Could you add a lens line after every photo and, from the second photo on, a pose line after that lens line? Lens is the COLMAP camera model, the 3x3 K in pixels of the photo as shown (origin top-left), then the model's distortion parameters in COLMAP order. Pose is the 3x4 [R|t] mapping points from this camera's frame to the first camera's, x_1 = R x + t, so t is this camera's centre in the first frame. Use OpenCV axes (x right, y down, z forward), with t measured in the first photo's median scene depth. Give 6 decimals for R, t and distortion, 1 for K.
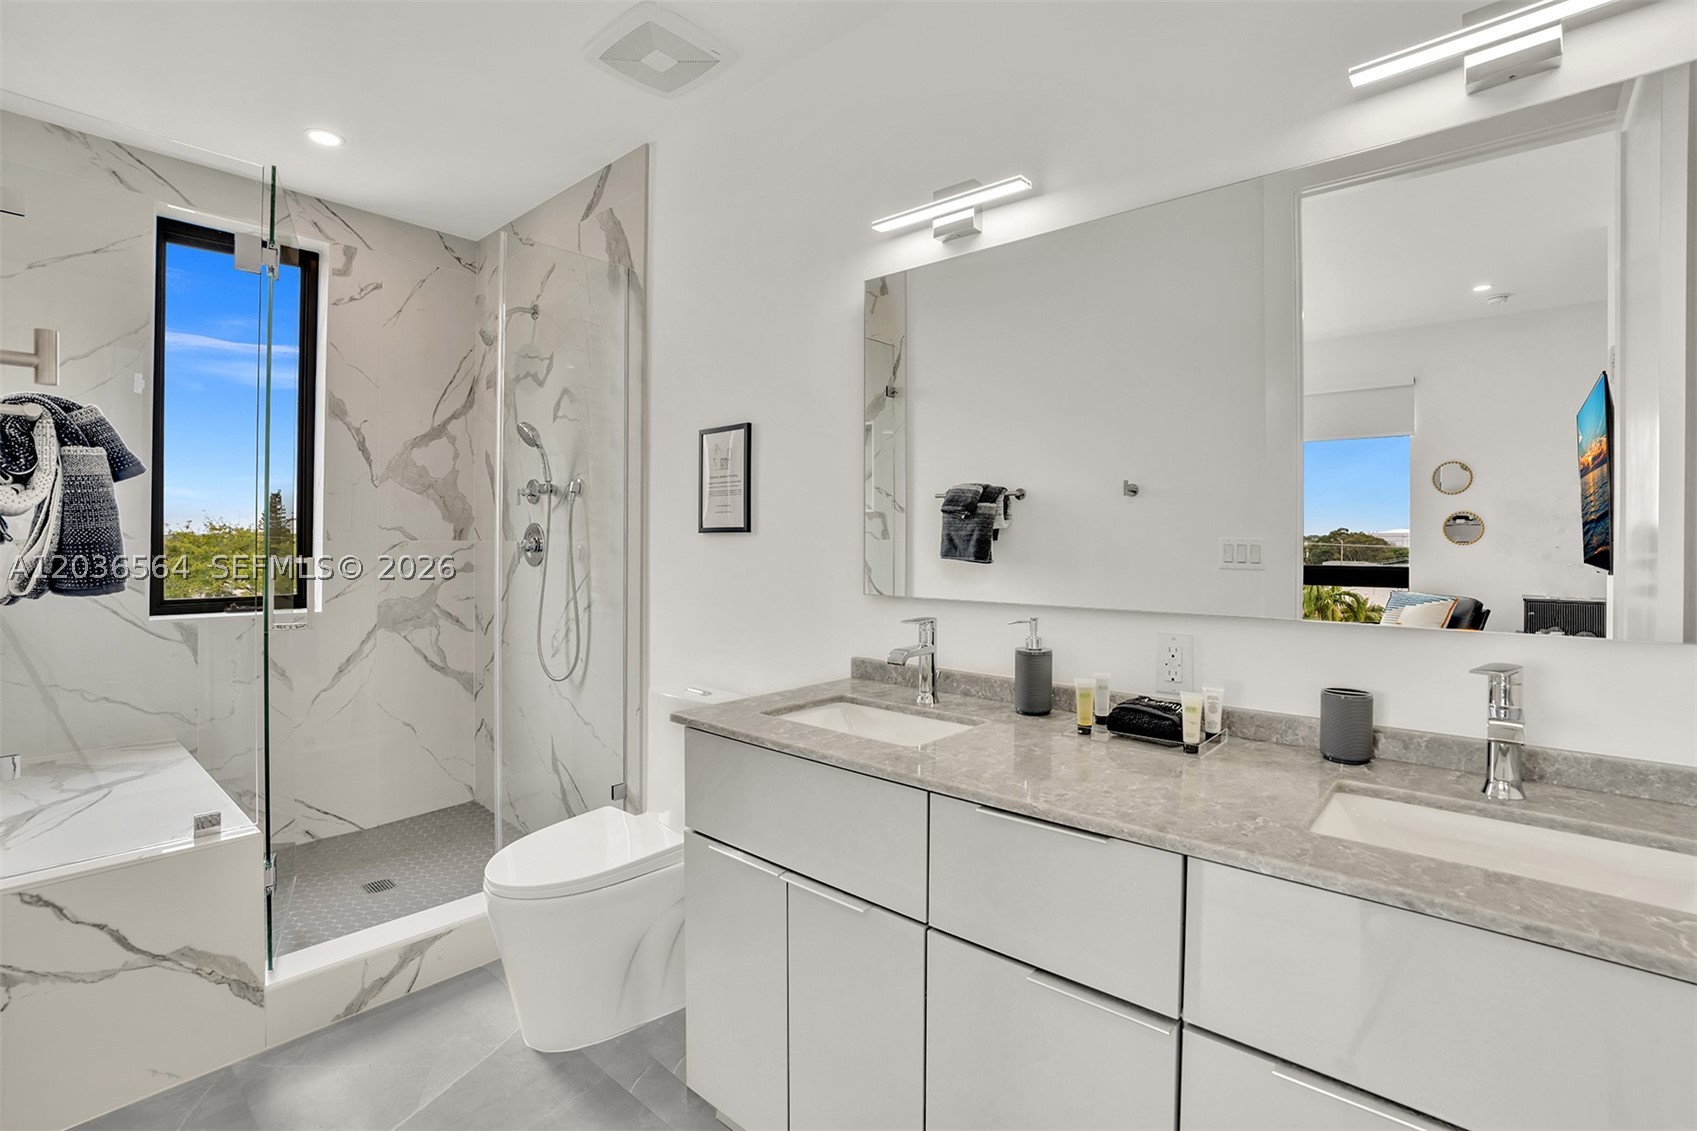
lens RADIAL K [[746.4, 0, 879.3], [0, 746.4, 562.8], [0, 0, 1]] dist [-0.005483, 0.002731]
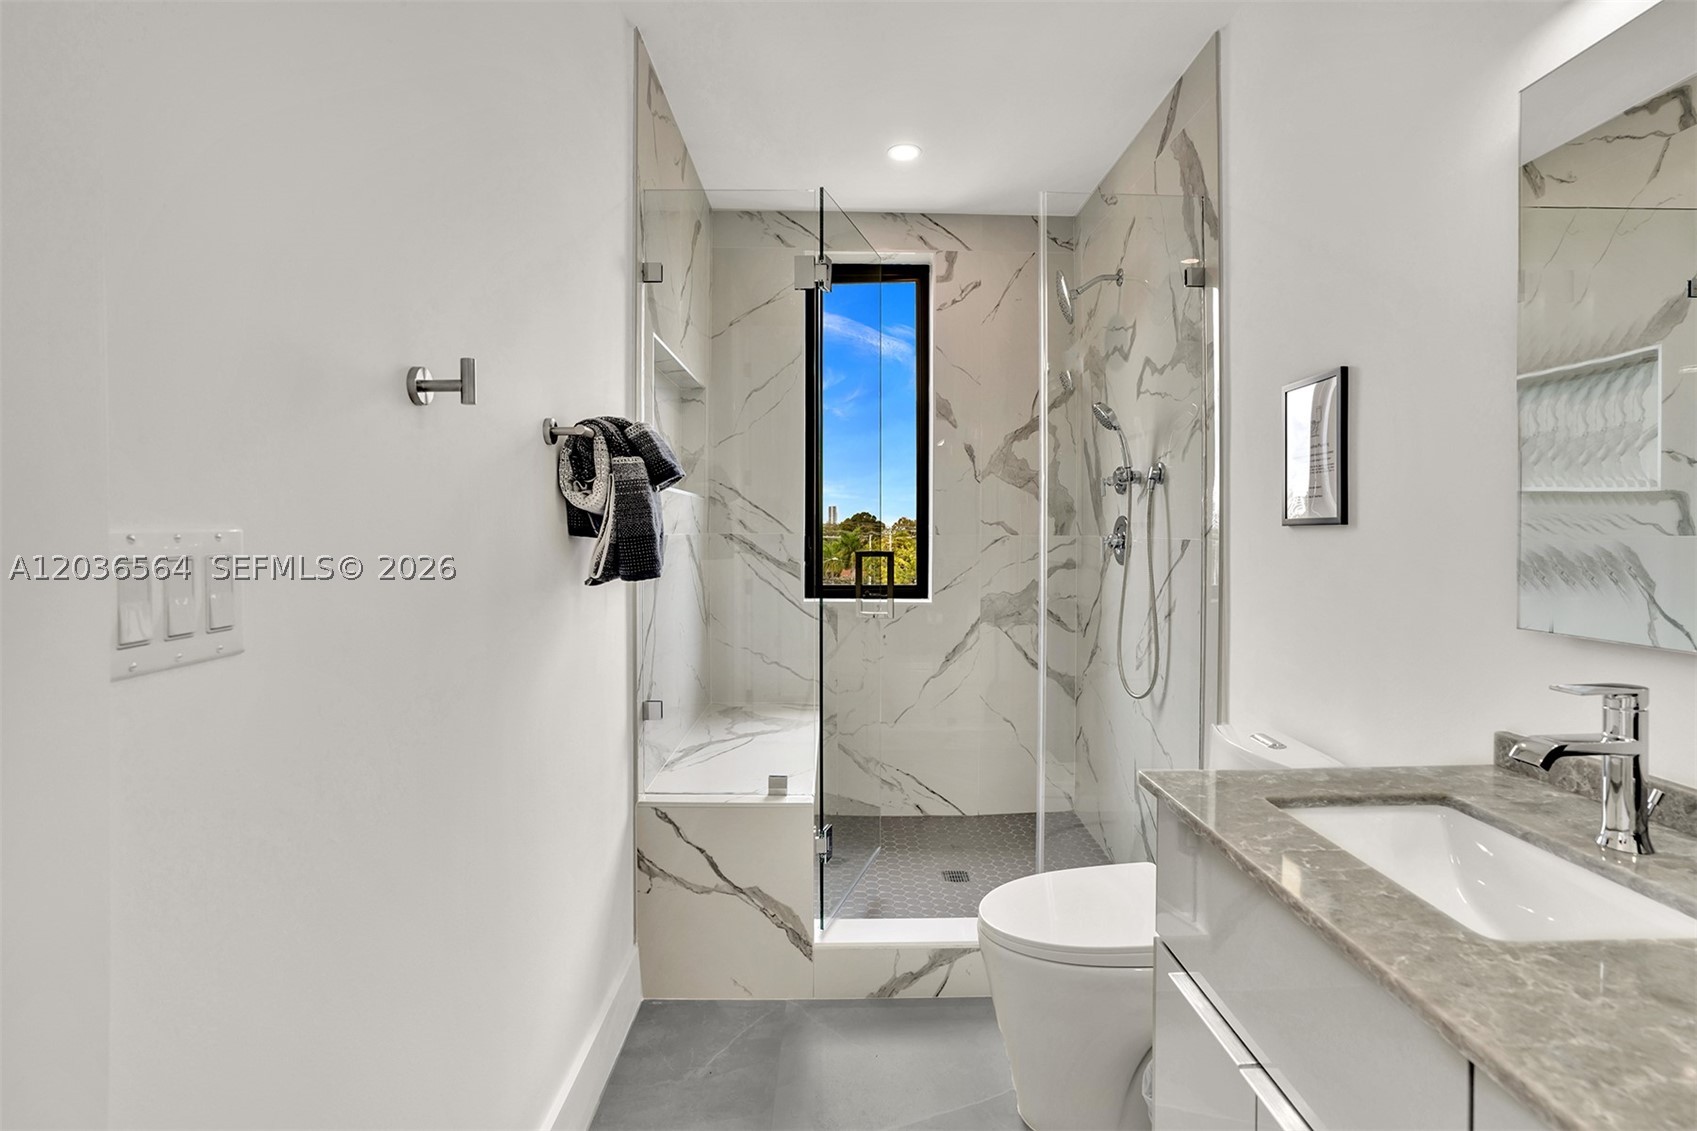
lens RADIAL K [[848.8, 0, 847.9], [0, 848.8, 552.7], [0, 0, 1]] dist [-0.037325, 0.008857]
pose [[0.687276, 0.018045, -0.726172, 0.087247], [-0.025229, 0.999681, 0.000963, -0.005452], [0.725958, 0.017658, 0.687513, 0.157184]]
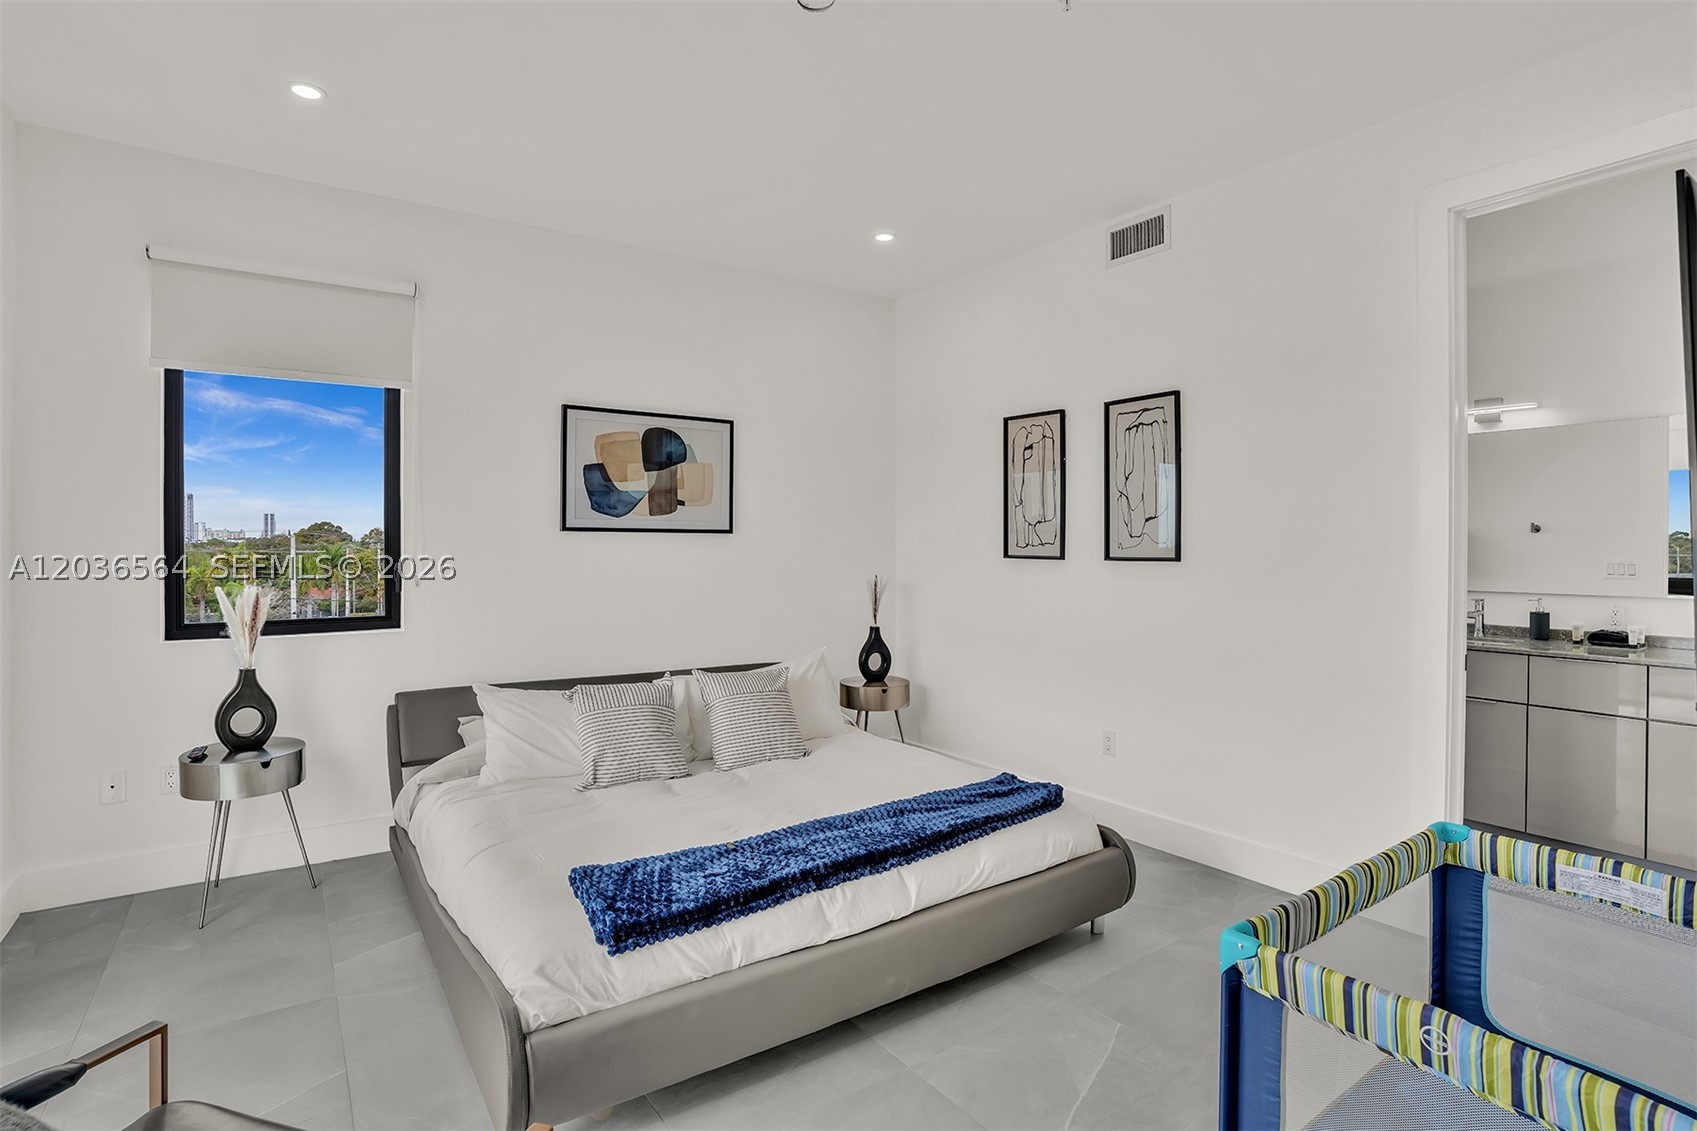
lens RADIAL K [[848.8, 0, 851.8], [0, 848.8, 554.5], [0, 0, 1]] dist [-0.037325, 0.008857]
pose [[0.977391, 0.006820, -0.211330, -0.408625], [-0.010607, 0.999803, -0.016791, 0.002250], [0.211173, 0.018653, 0.977271, -0.594586]]
